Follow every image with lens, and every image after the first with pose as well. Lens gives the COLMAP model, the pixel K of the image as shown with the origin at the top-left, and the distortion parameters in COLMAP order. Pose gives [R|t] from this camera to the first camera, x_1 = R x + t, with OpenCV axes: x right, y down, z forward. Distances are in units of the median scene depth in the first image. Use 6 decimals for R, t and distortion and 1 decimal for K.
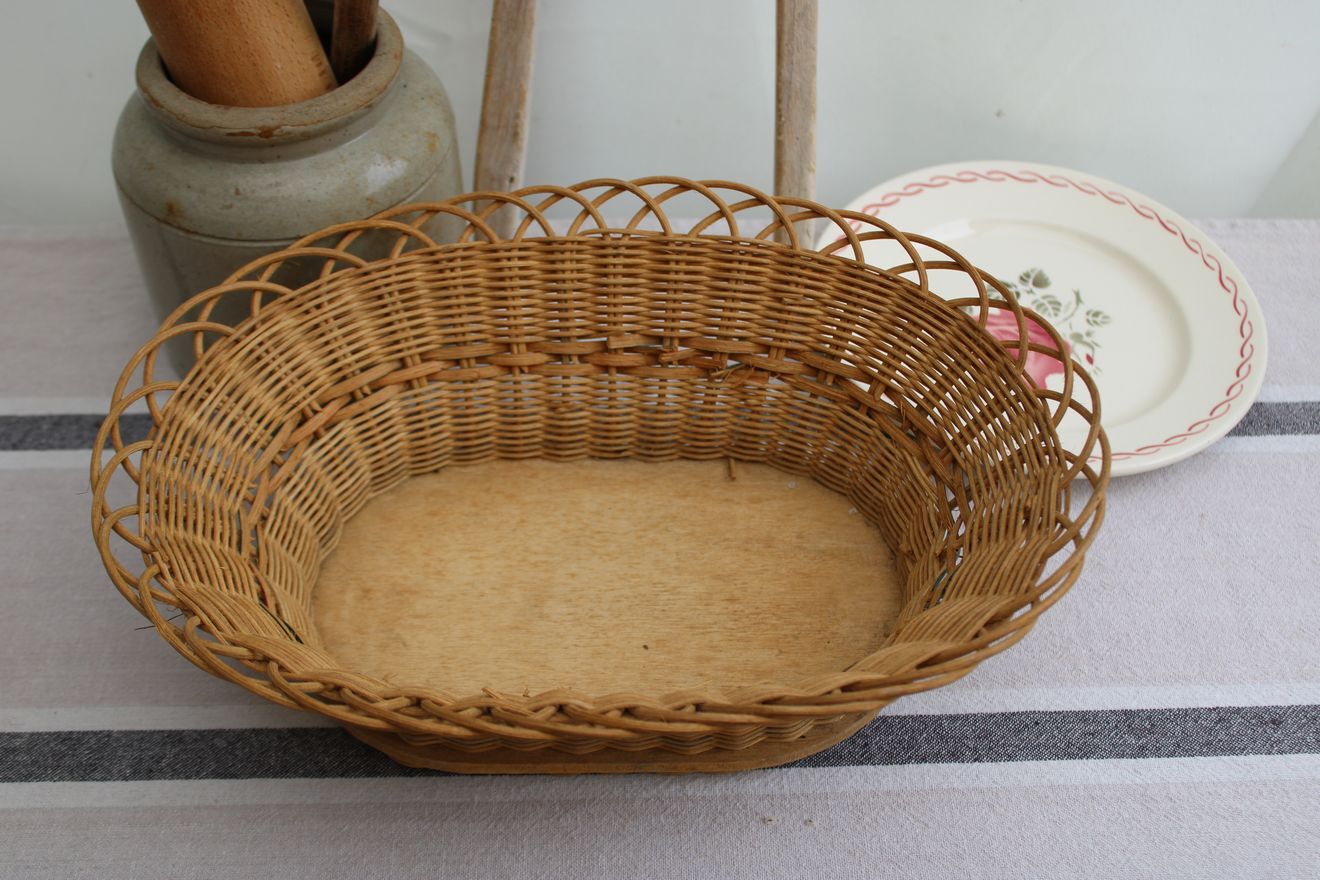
lens RADIAL K [[1649.8, 0, 670.0], [0, 1649.8, 436.7], [0, 0, 1]] dist [-0.061021, 0.000000]
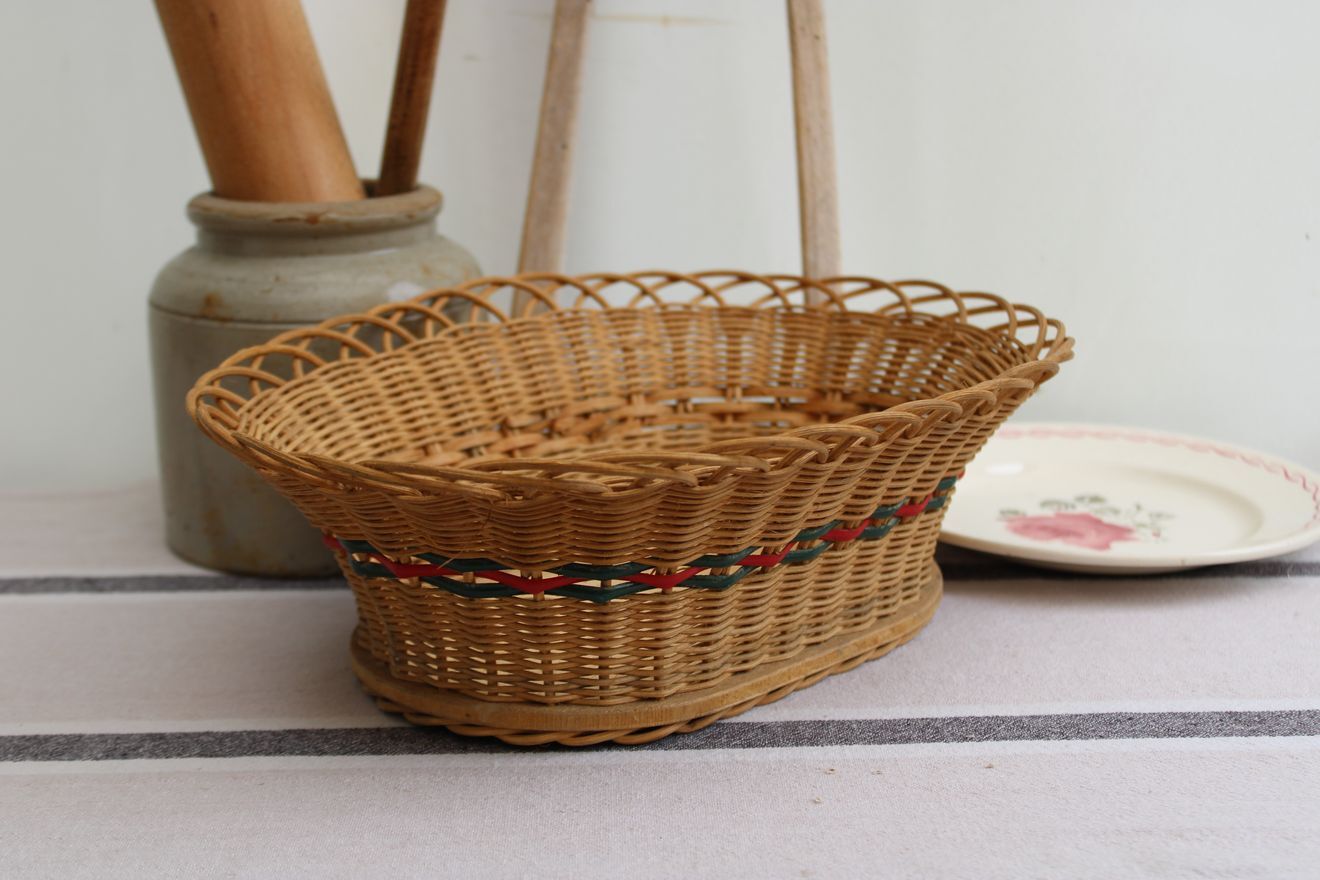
lens RADIAL K [[2111.7, 0, 655.6], [0, 2111.7, 395.0], [0, 0, 1]] dist [-0.018273, 0.000000]
pose [[0.999804, -0.018012, -0.008253, -0.018918], [0.010213, 0.825458, -0.564371, 0.657262], [0.016978, 0.564176, 0.825480, -0.038664]]
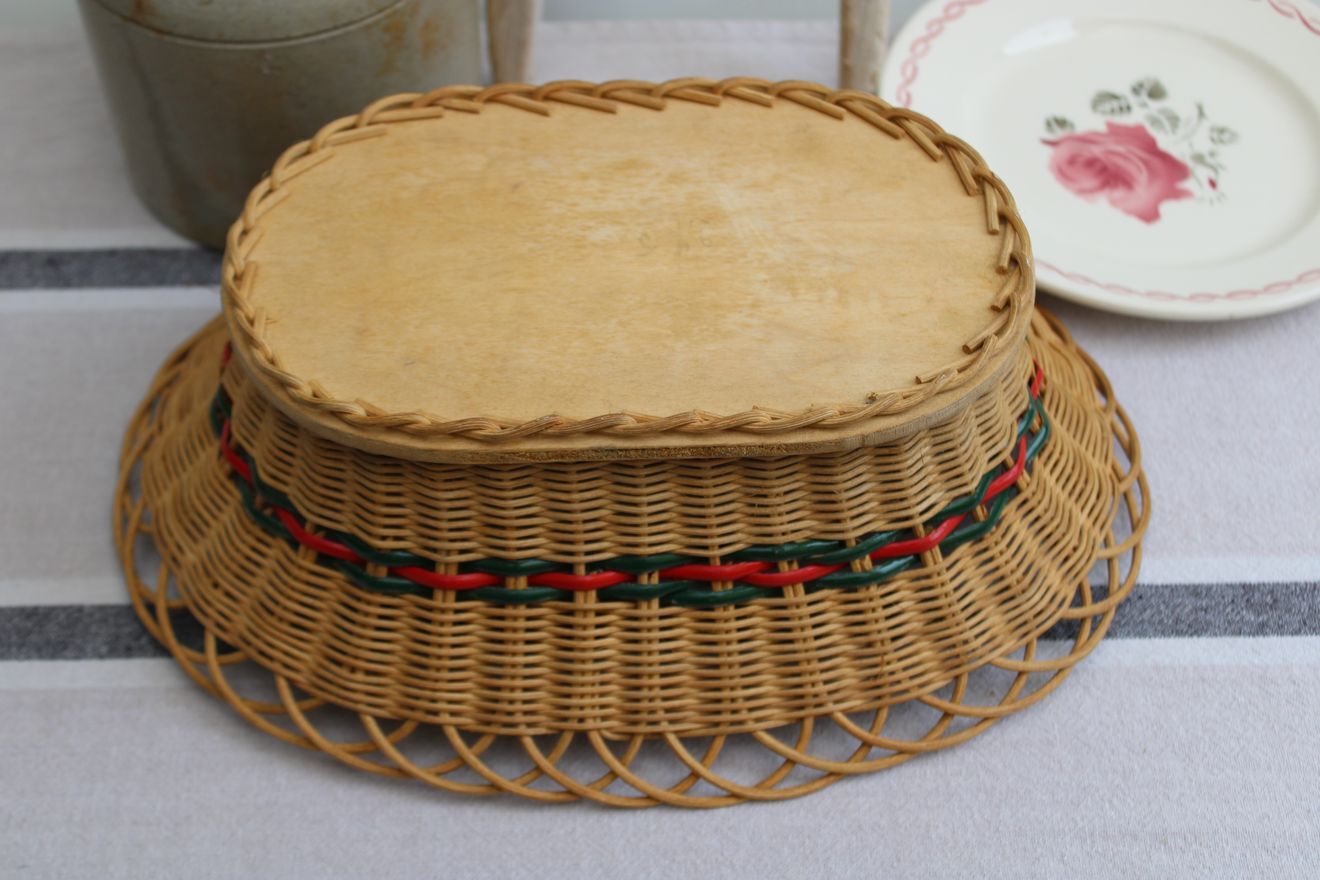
lens RADIAL K [[2111.7, 0, 662.4], [0, 2111.7, 444.8], [0, 0, 1]] dist [-0.018273, 0.000000]
pose [[0.999828, -0.000172, -0.018548, -0.009427], [0.001254, 0.998296, 0.058332, 0.027657], [0.018506, -0.058345, 0.998125, -0.115498]]
